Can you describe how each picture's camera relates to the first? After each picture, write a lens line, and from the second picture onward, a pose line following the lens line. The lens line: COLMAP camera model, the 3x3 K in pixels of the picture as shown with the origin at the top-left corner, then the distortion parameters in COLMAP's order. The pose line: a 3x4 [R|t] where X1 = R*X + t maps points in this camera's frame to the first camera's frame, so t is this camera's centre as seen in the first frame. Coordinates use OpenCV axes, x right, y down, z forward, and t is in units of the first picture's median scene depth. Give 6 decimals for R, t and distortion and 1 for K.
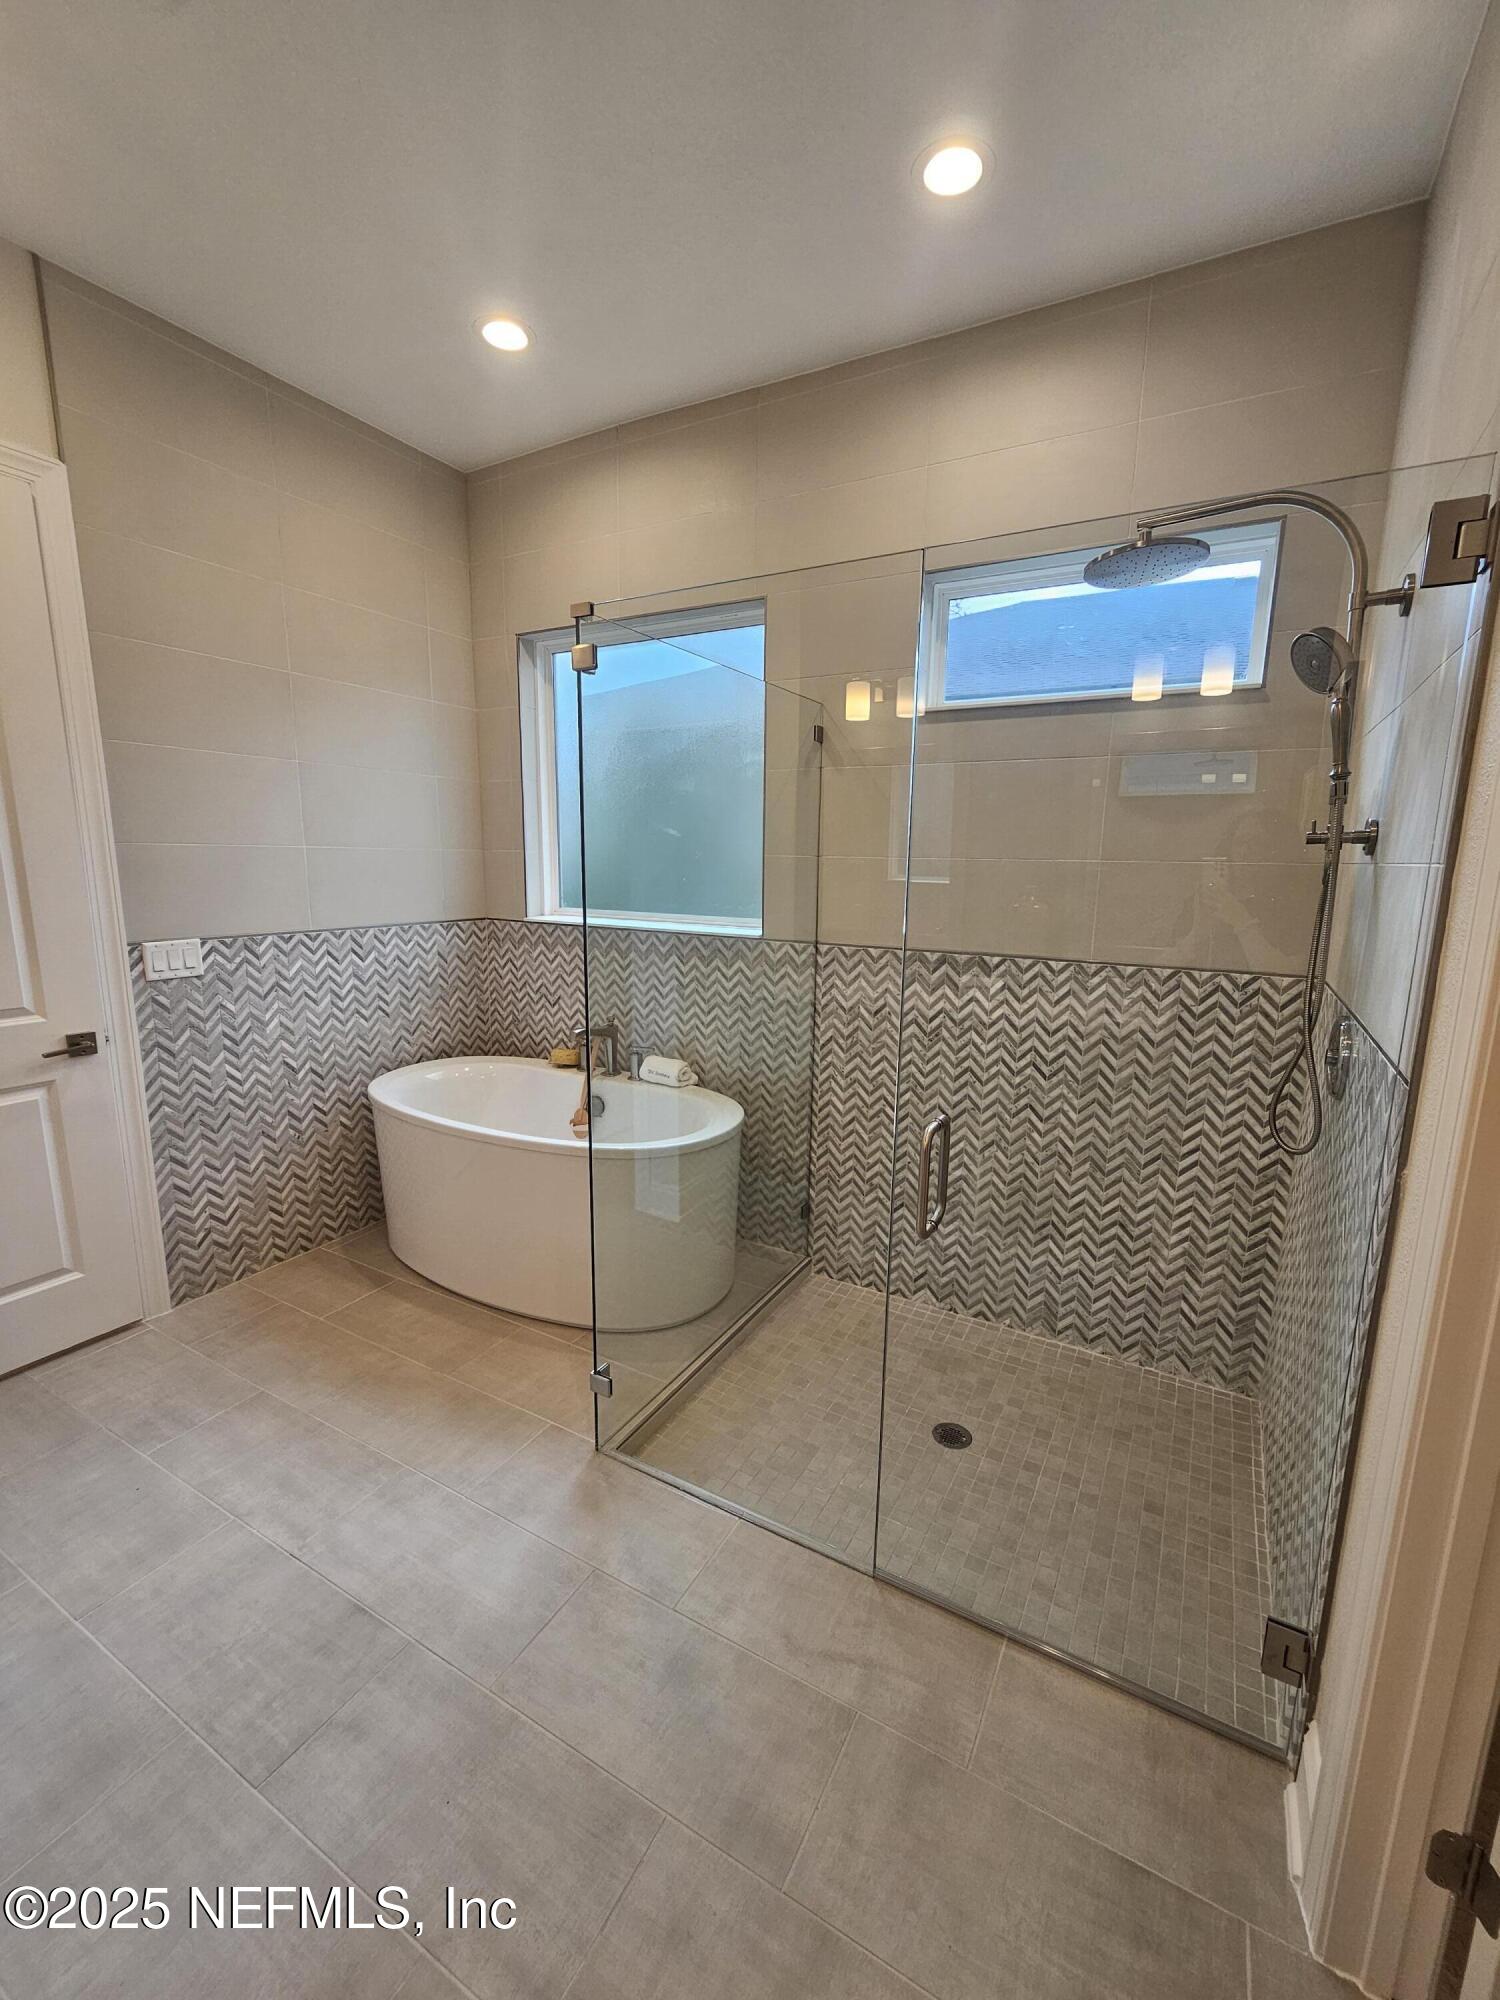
lens RADIAL K [[821.8, 0, 755.9], [0, 821.8, 1003.4], [0, 0, 1]] dist [-0.002152, -0.000578]
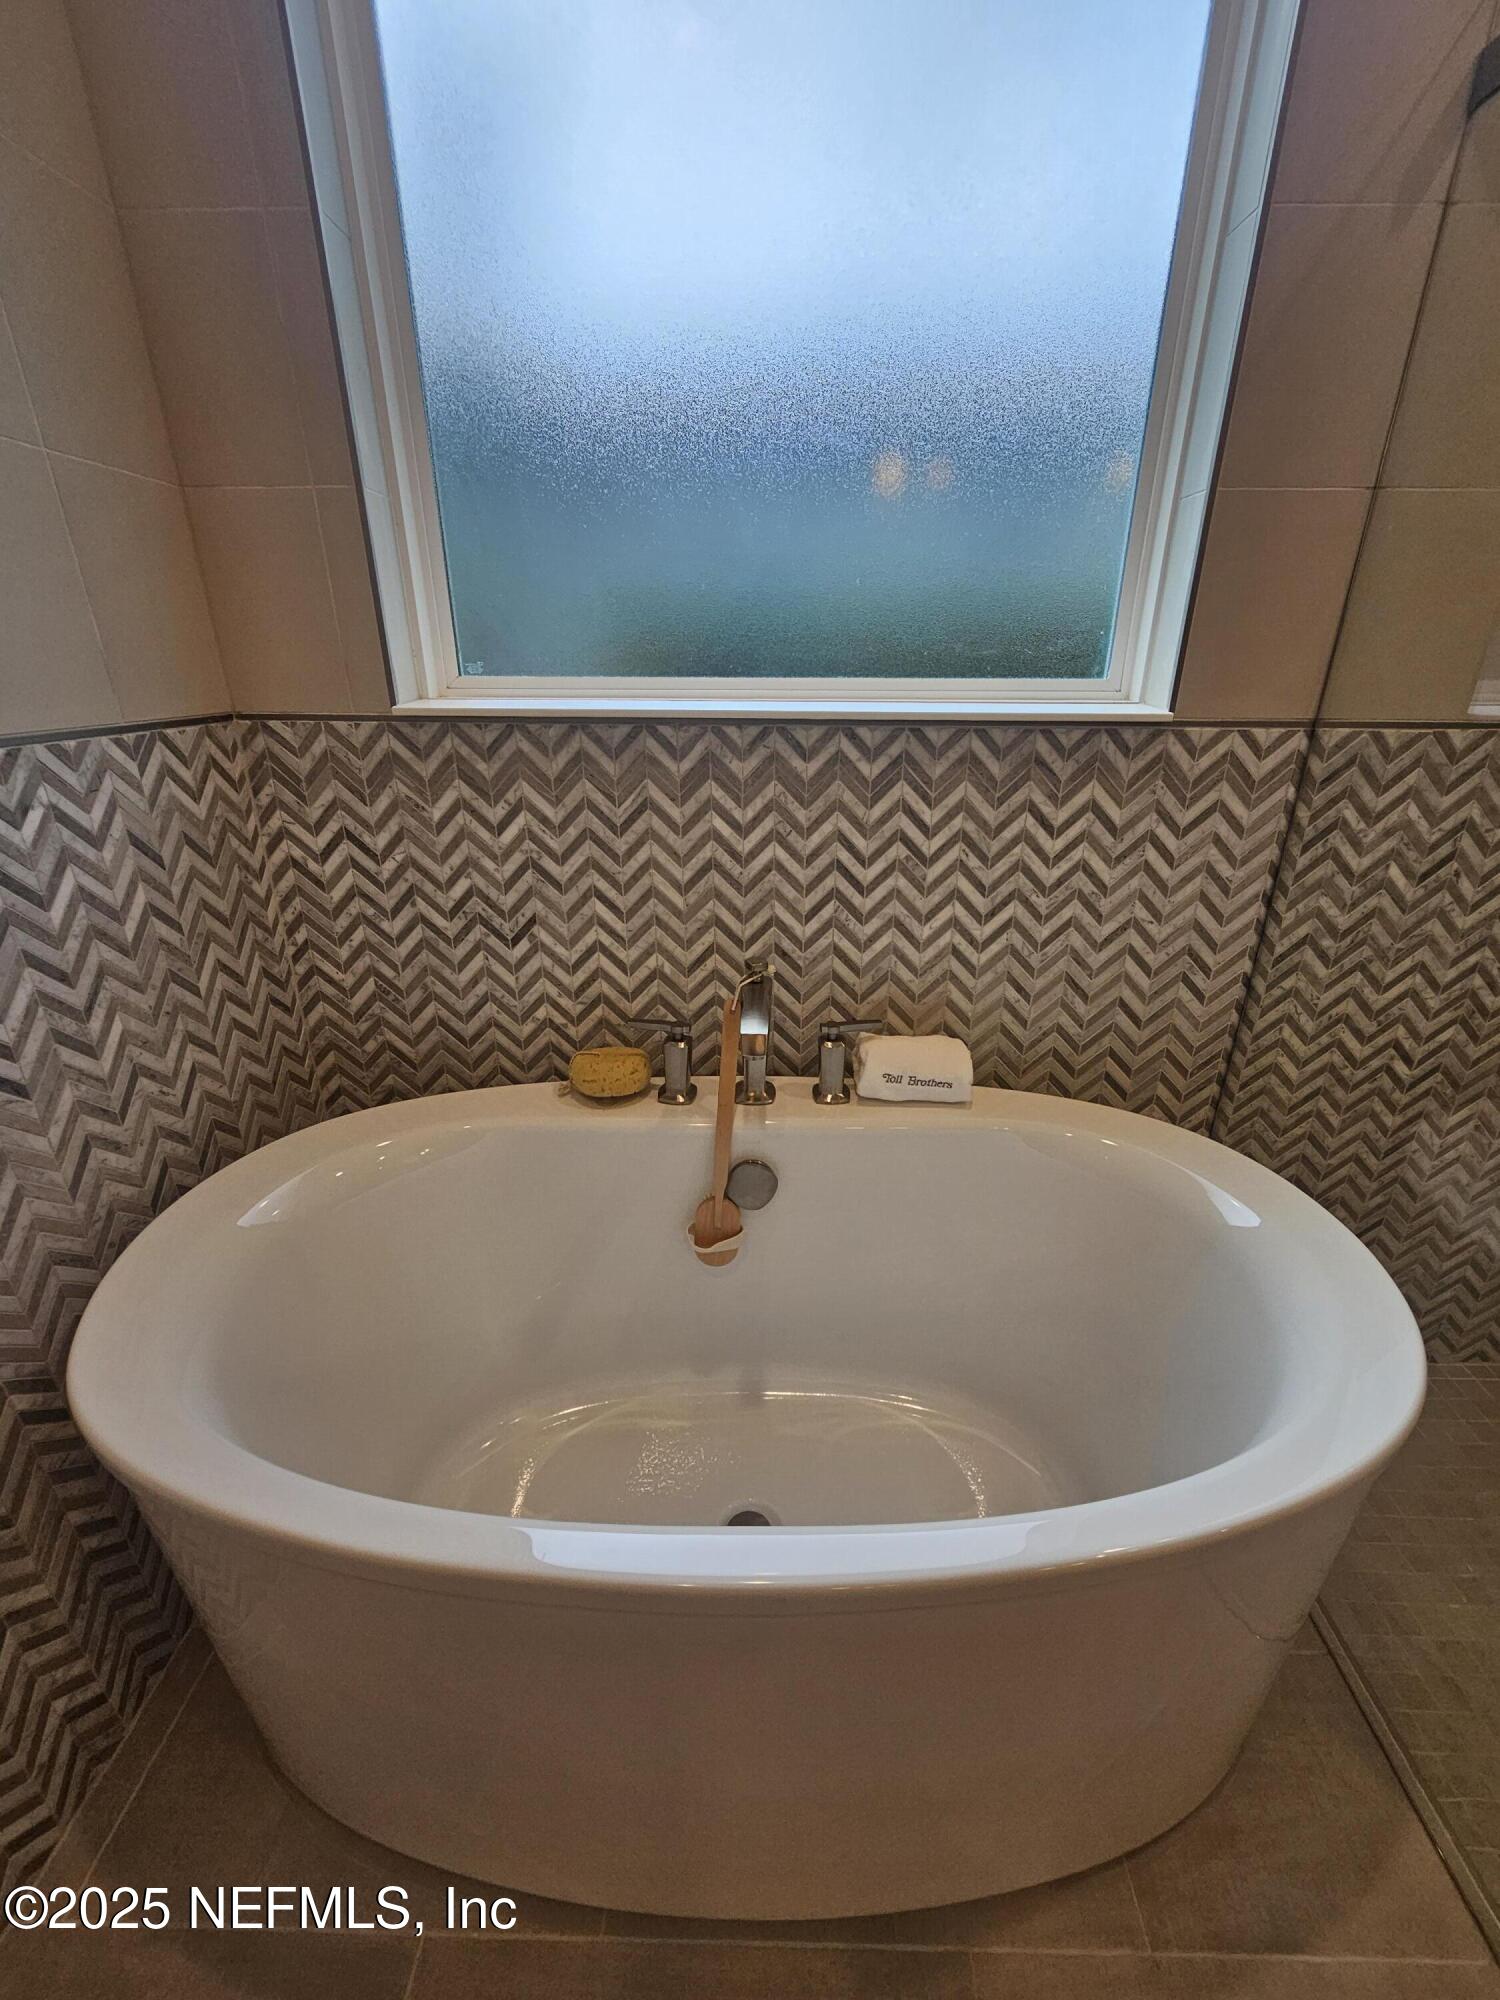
lens RADIAL K [[821.8, 0, 747.2], [0, 821.8, 1004.3], [0, 0, 1]] dist [-0.002152, -0.000578]
pose [[0.882904, -0.195534, 0.426903, -0.346885], [0.094139, 0.964422, 0.247039, -0.058982], [-0.460019, -0.177924, 0.869900, 0.657917]]
